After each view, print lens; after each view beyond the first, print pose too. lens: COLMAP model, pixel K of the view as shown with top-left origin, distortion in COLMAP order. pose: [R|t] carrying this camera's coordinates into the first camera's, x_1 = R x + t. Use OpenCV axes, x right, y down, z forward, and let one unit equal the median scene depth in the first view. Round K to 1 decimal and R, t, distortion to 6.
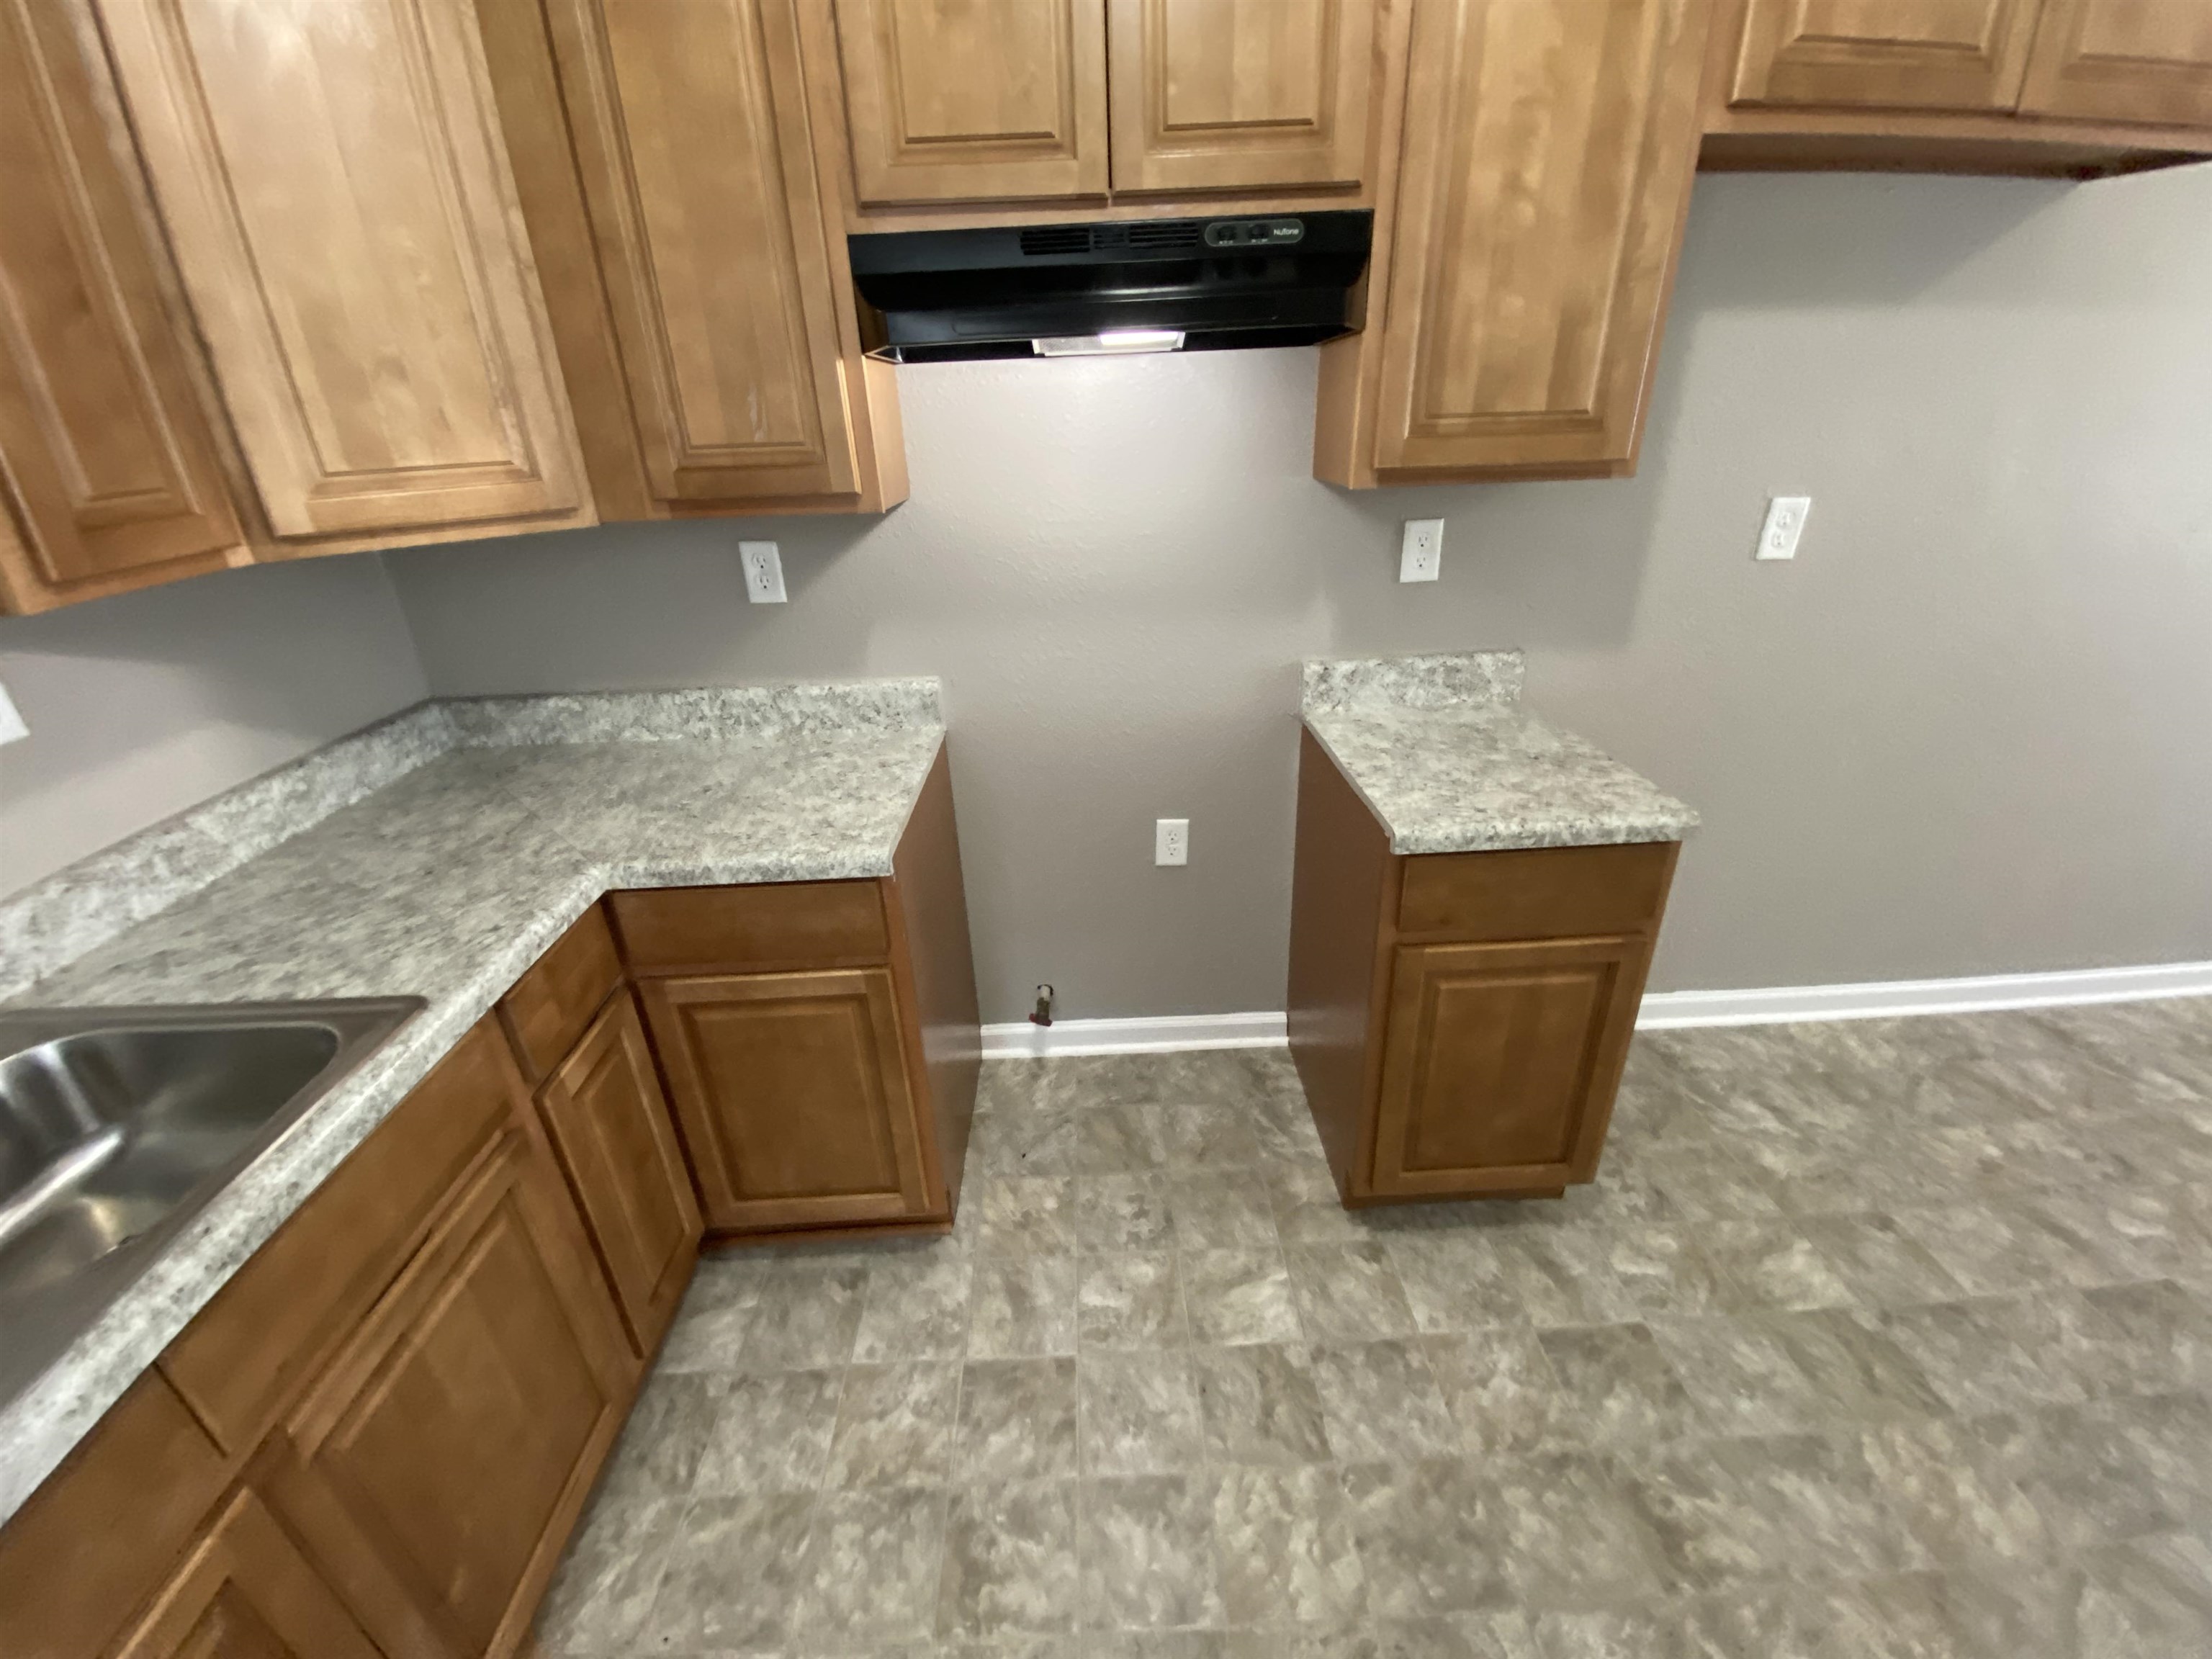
lens RADIAL K [[892.8, 0, 1101.3], [0, 892.8, 834.3], [0, 0, 1]] dist [0.017103, -0.019608]
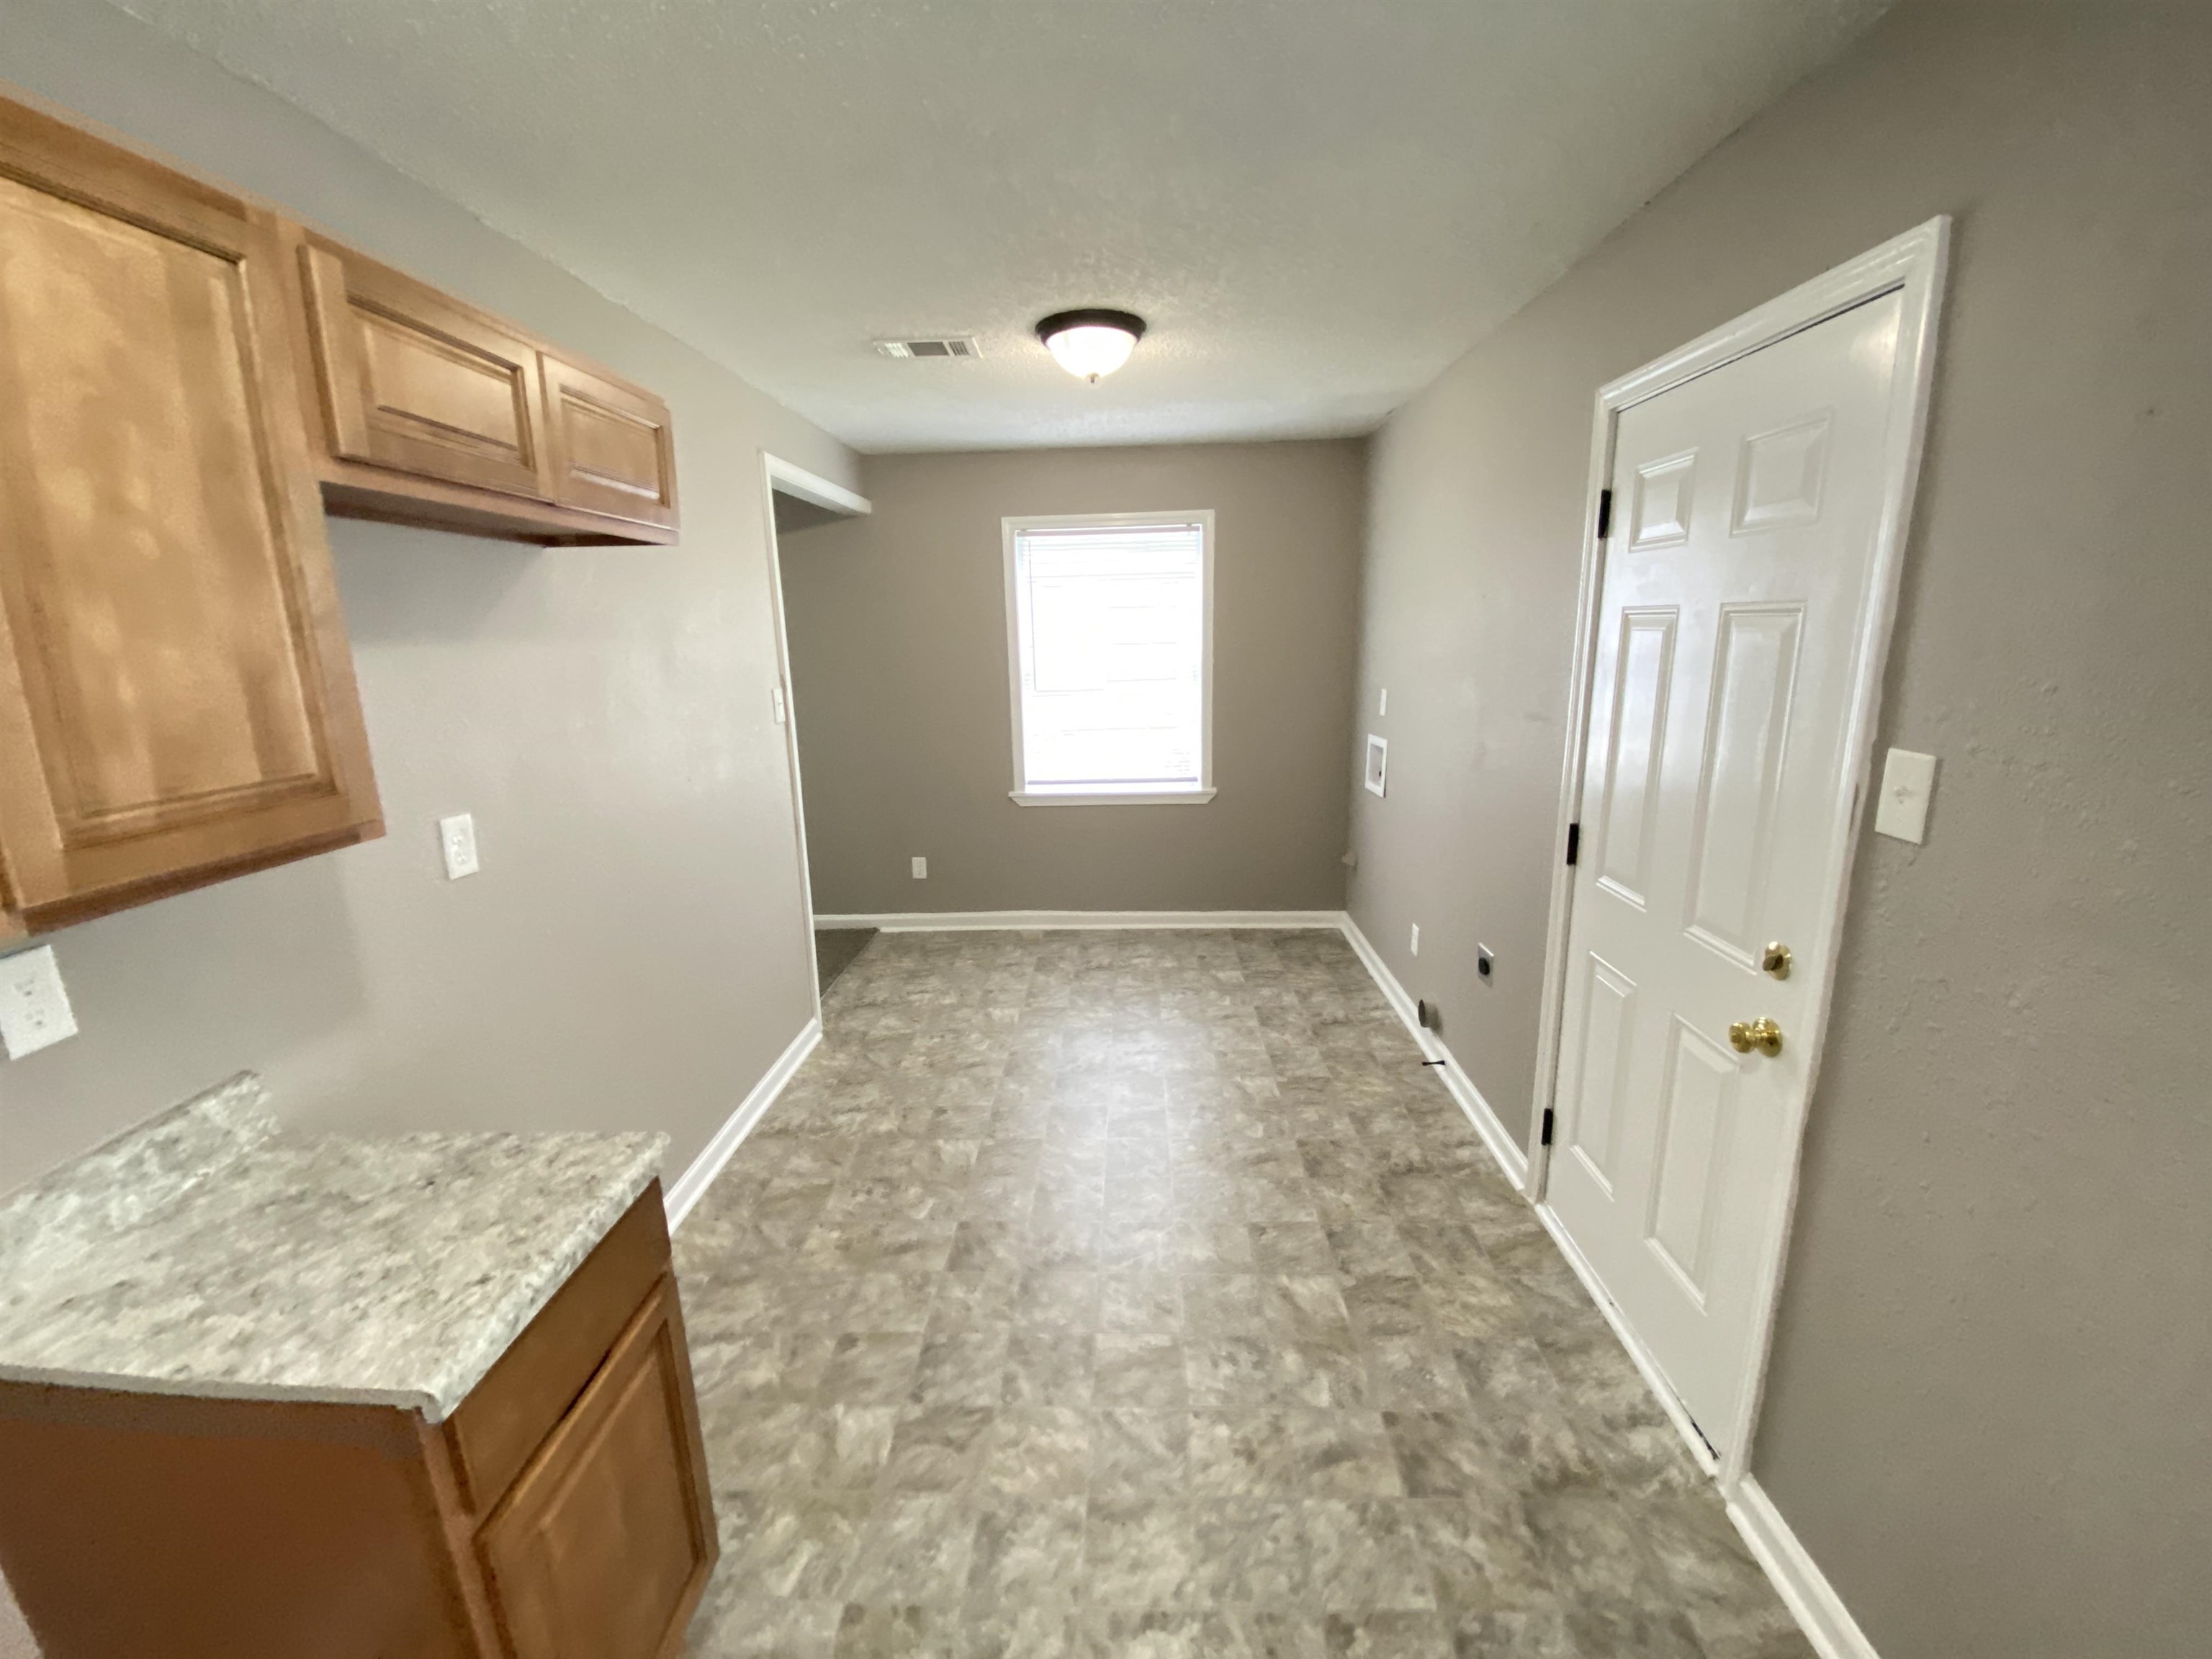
lens RADIAL K [[892.8, 0, 1101.3], [0, 892.8, 834.3], [0, 0, 1]] dist [0.017103, -0.019608]
pose [[0.070986, -0.188543, 0.979496, -0.161173], [0.449775, 0.882529, 0.137282, -0.193925], [-0.890317, 0.430807, 0.147449, 0.254235]]
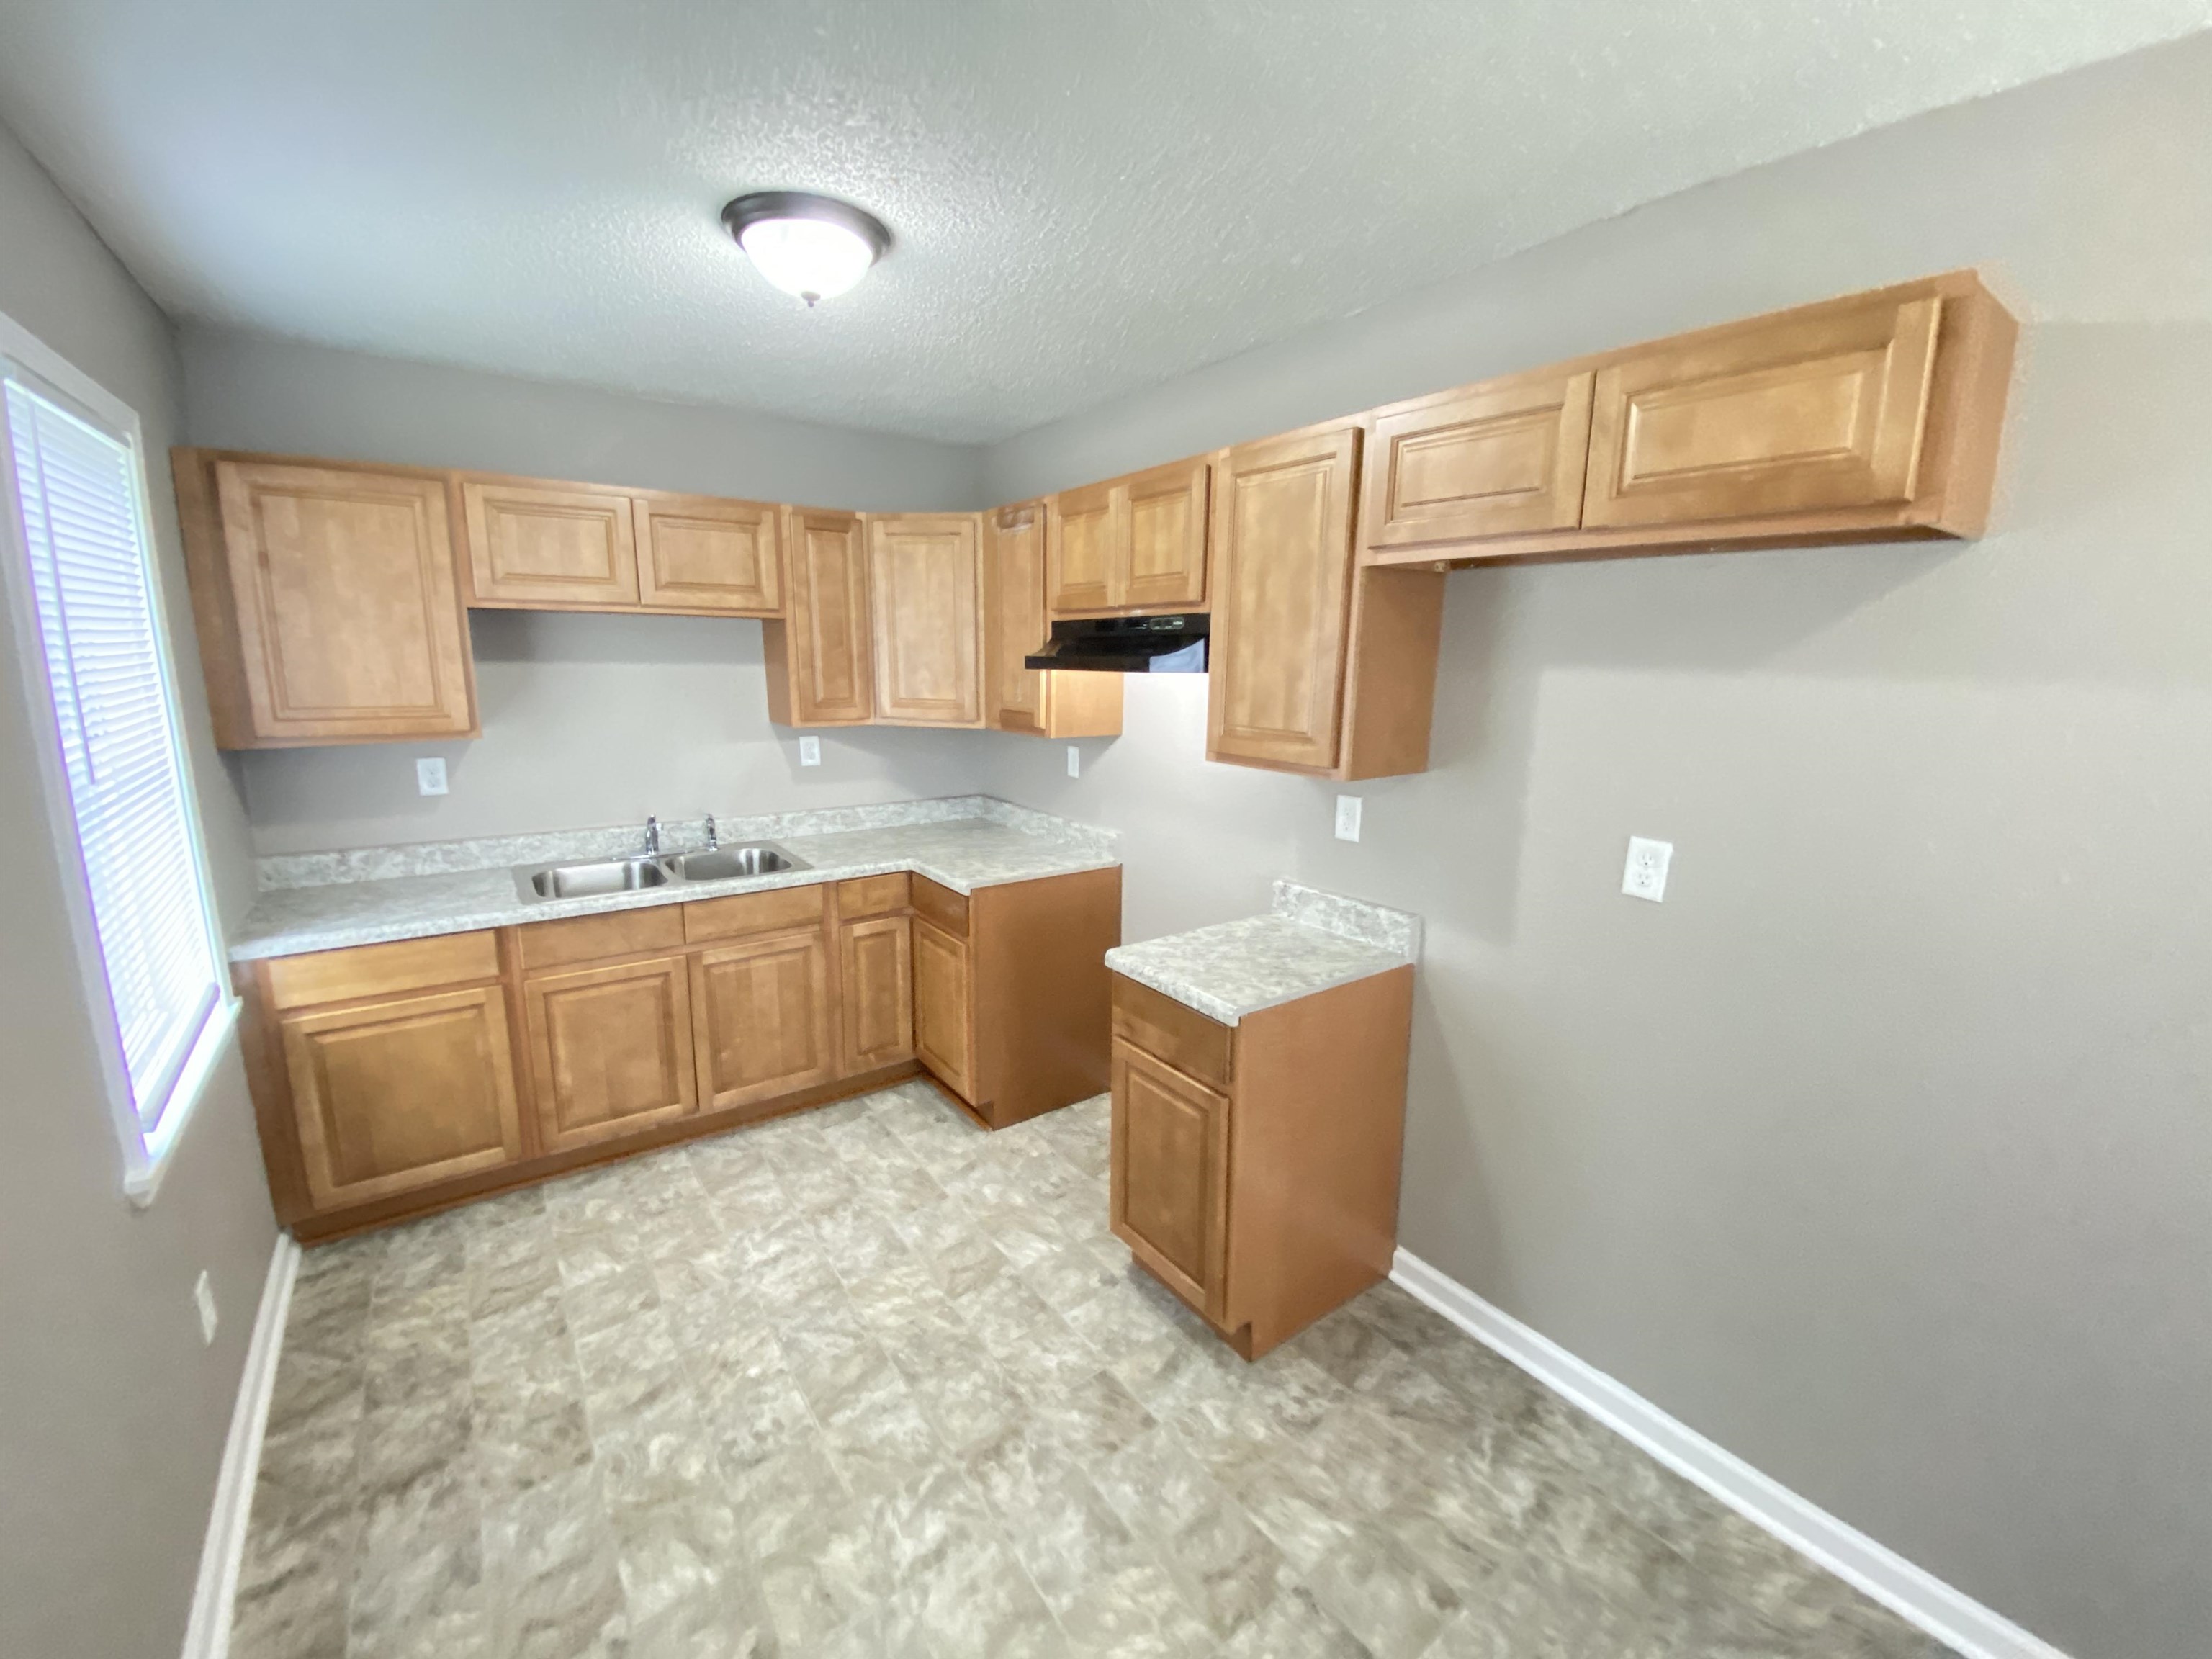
lens RADIAL K [[921.8, 0, 1106.0], [0, 921.8, 829.5], [0, 0, 1]] dist [0.027909, -0.022566]
pose [[0.555518, 0.203909, -0.806115, 1.415952], [-0.388953, 0.920586, -0.035174, -0.126478], [0.734925, 0.333081, 0.590713, -0.072155]]
